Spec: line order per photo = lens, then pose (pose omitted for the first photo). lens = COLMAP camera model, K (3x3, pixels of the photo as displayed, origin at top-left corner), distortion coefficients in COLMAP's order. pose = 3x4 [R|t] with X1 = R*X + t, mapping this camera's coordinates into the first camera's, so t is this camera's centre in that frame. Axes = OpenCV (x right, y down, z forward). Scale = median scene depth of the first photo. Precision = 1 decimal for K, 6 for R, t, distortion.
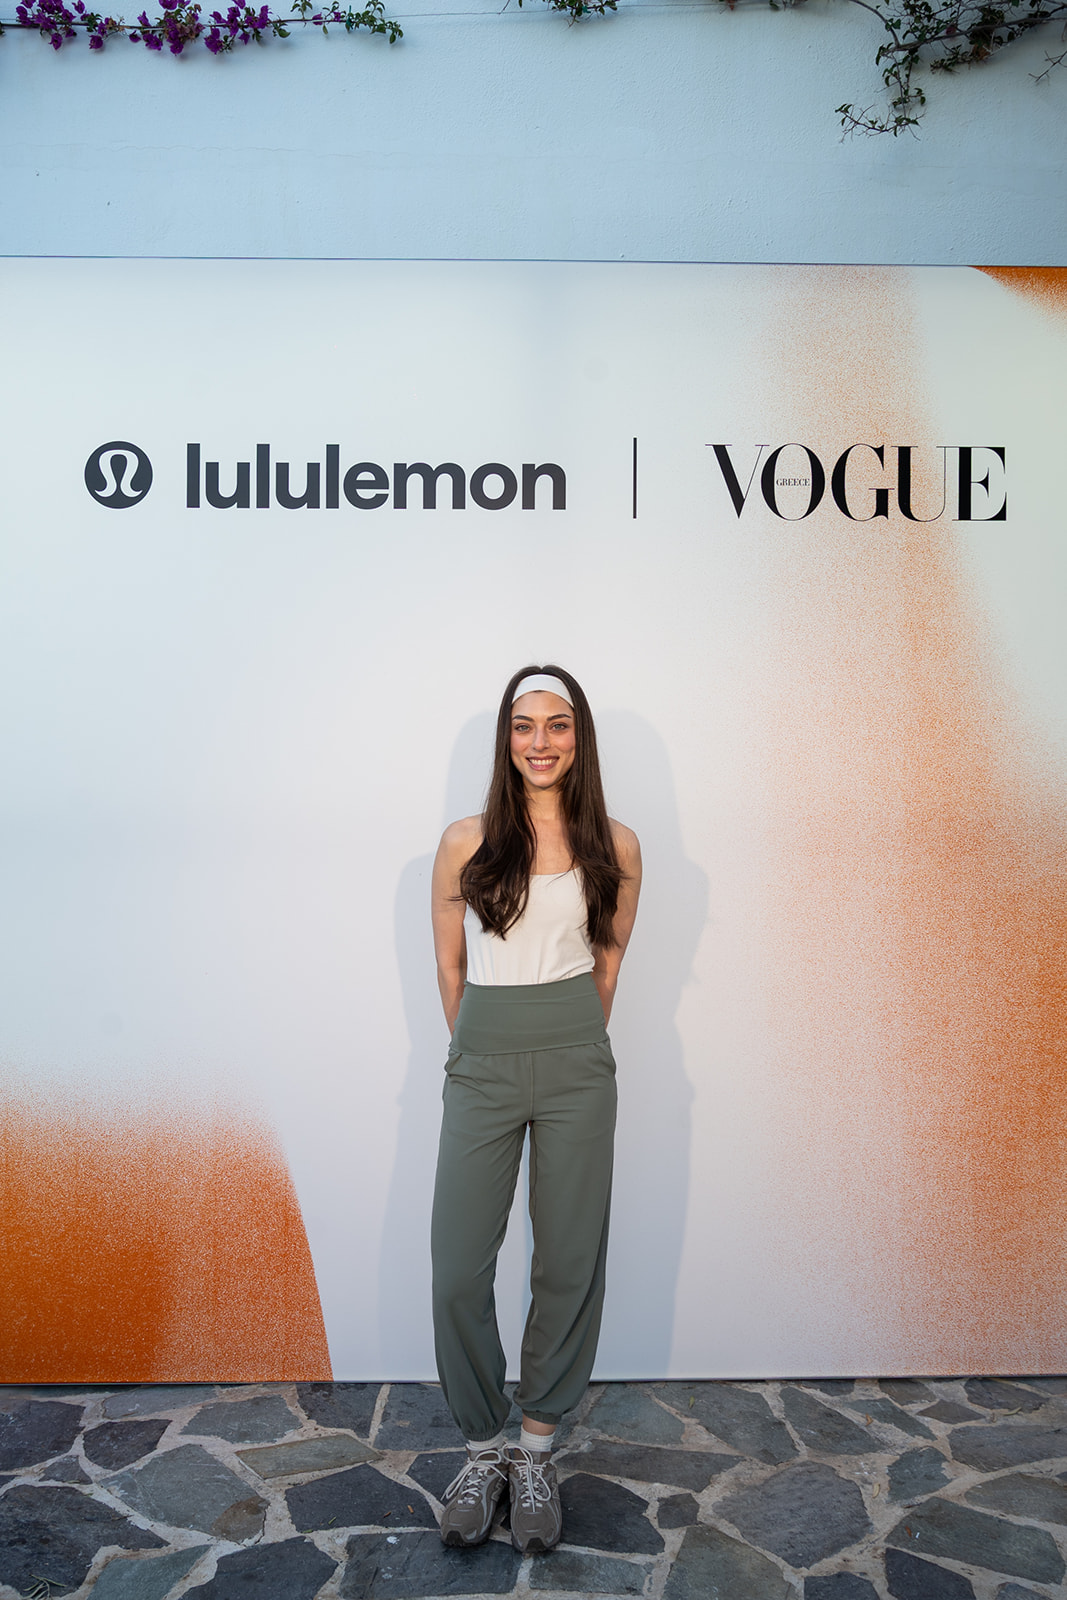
lens RADIAL K [[1337.5, 0, 512.2], [0, 1337.5, 796.3], [0, 0, 1]] dist [-0.004529, -0.000440]
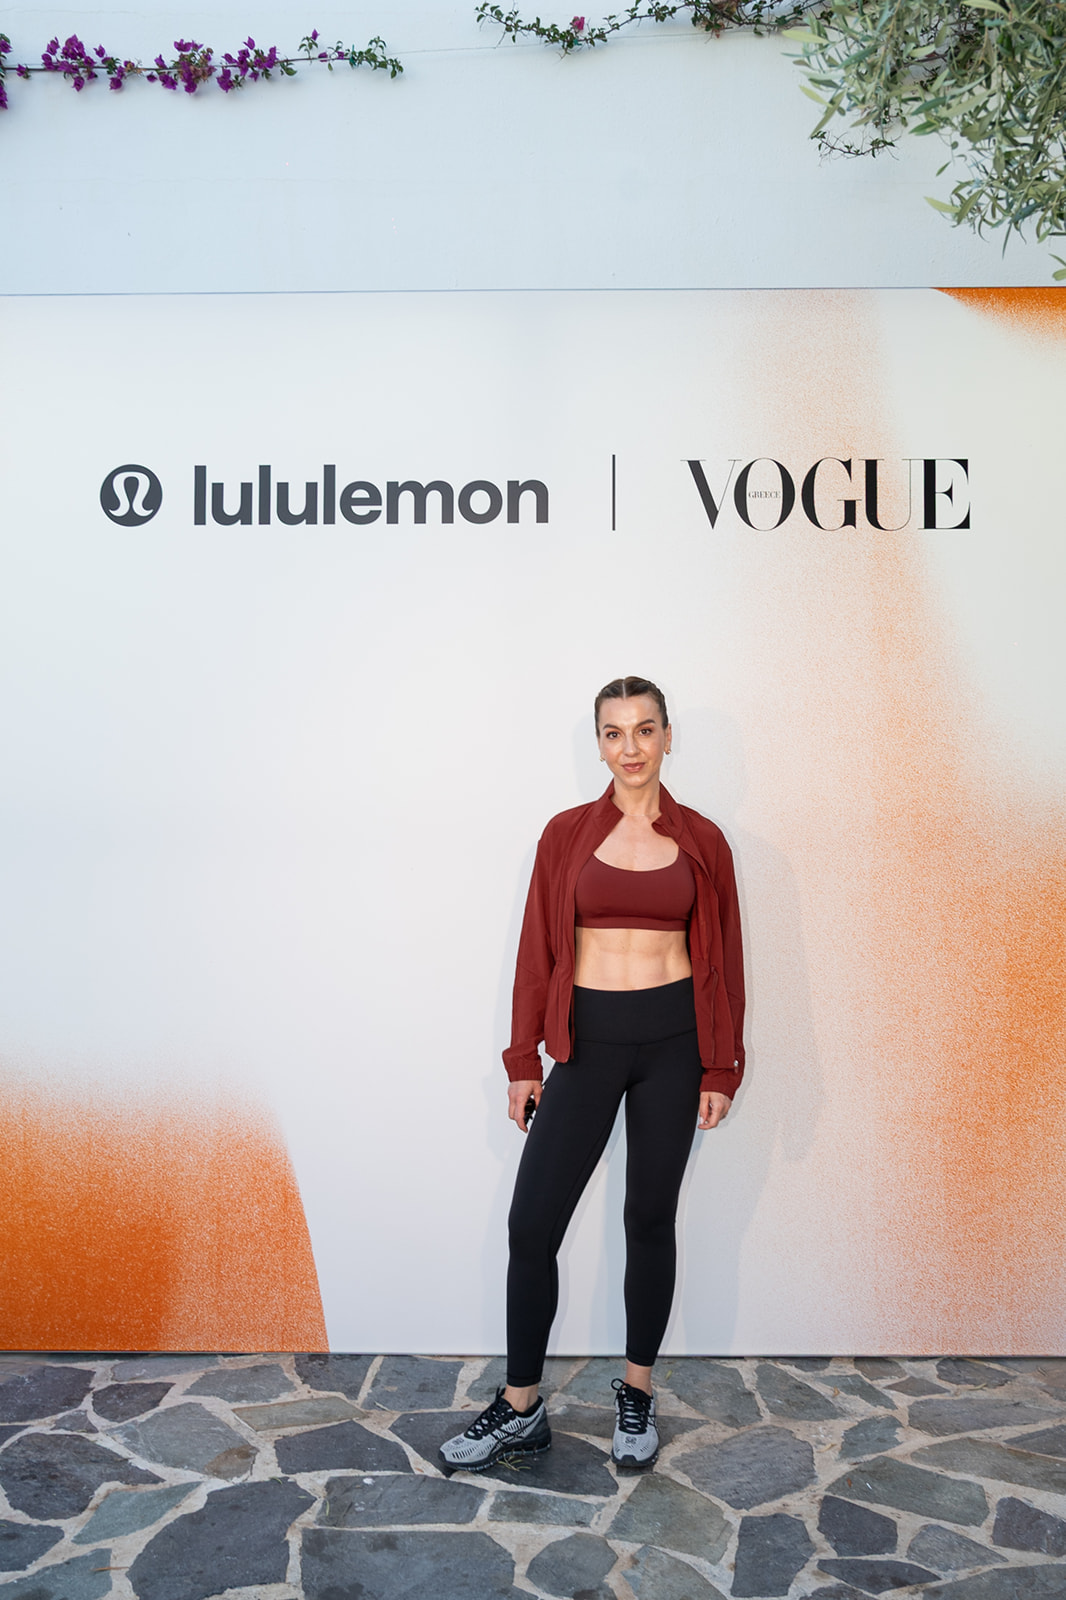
lens RADIAL K [[1496.7, 0, 540.1], [0, 1496.7, 745.7], [0, 0, 1]] dist [-0.010422, 0.005115]
pose [[0.999166, -0.003751, -0.040651, 0.081159], [0.002692, 0.999657, -0.026068, -0.007496], [0.040735, 0.025937, 0.998833, -0.178638]]
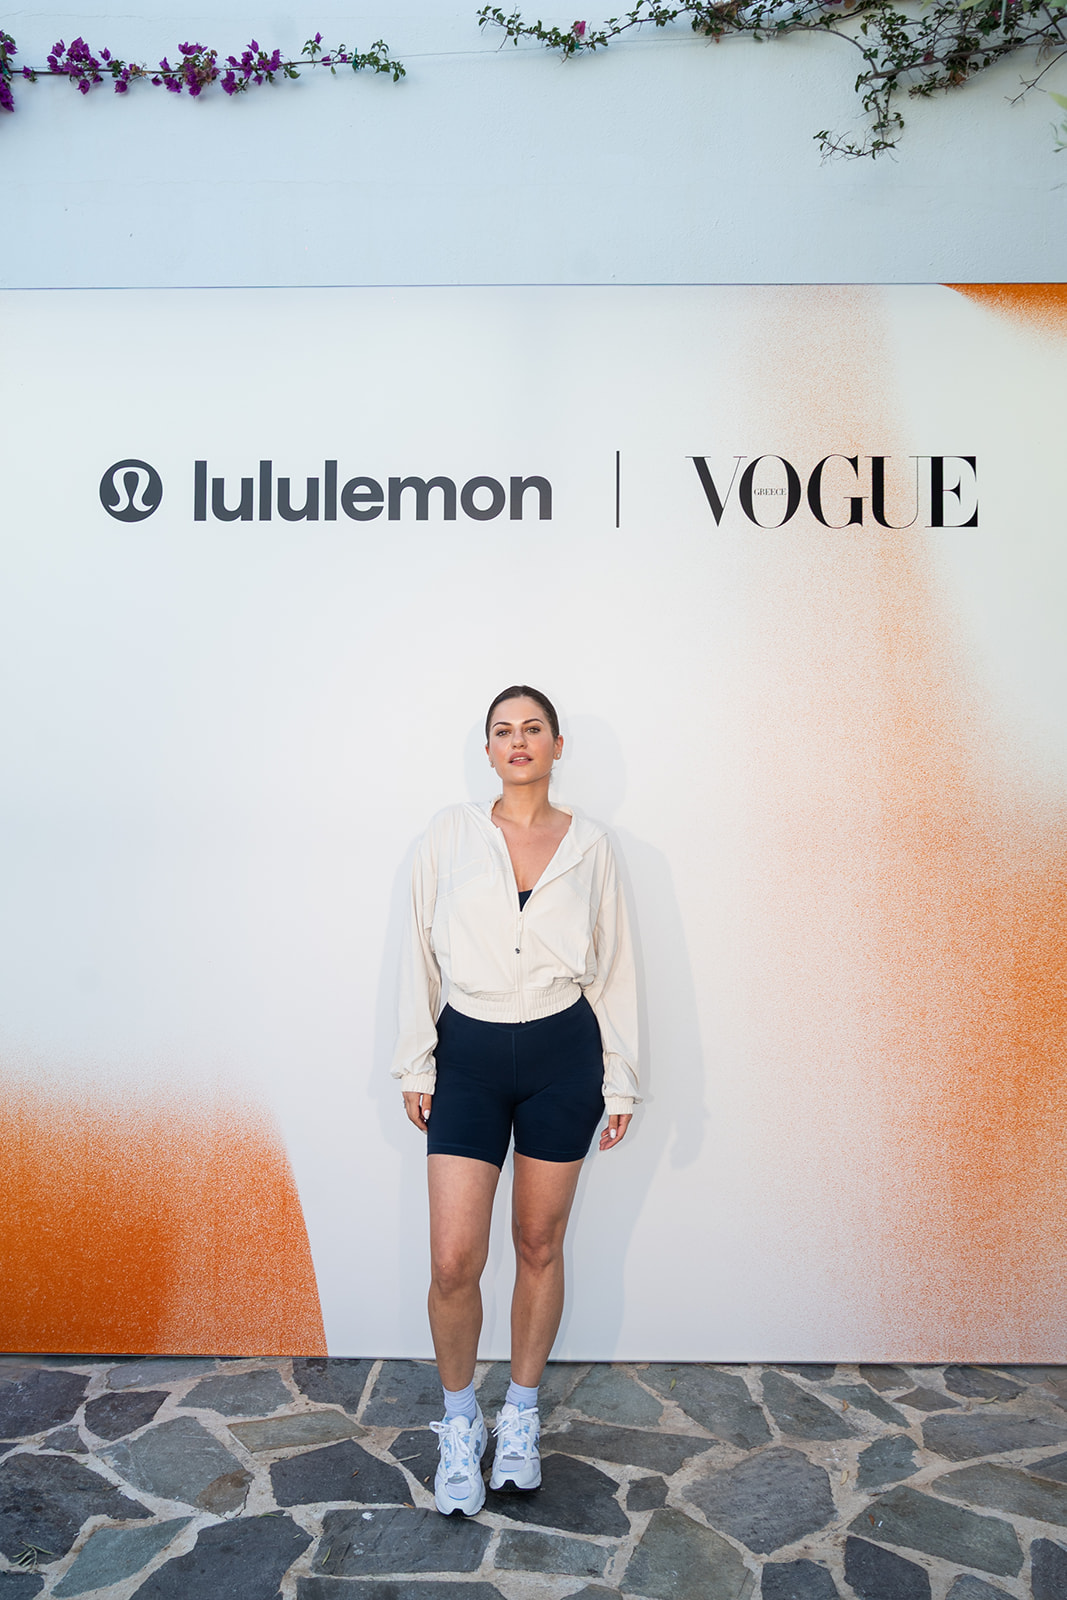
lens RADIAL K [[1297.0, 0, 514.1], [0, 1297.0, 735.9], [0, 0, 1]] dist [-0.006548, 0.000226]
pose [[0.999128, -0.000712, -0.041743, 0.053077], [-0.000433, 0.999624, -0.027410, -0.017013], [0.041746, 0.027405, 0.998752, -0.012278]]
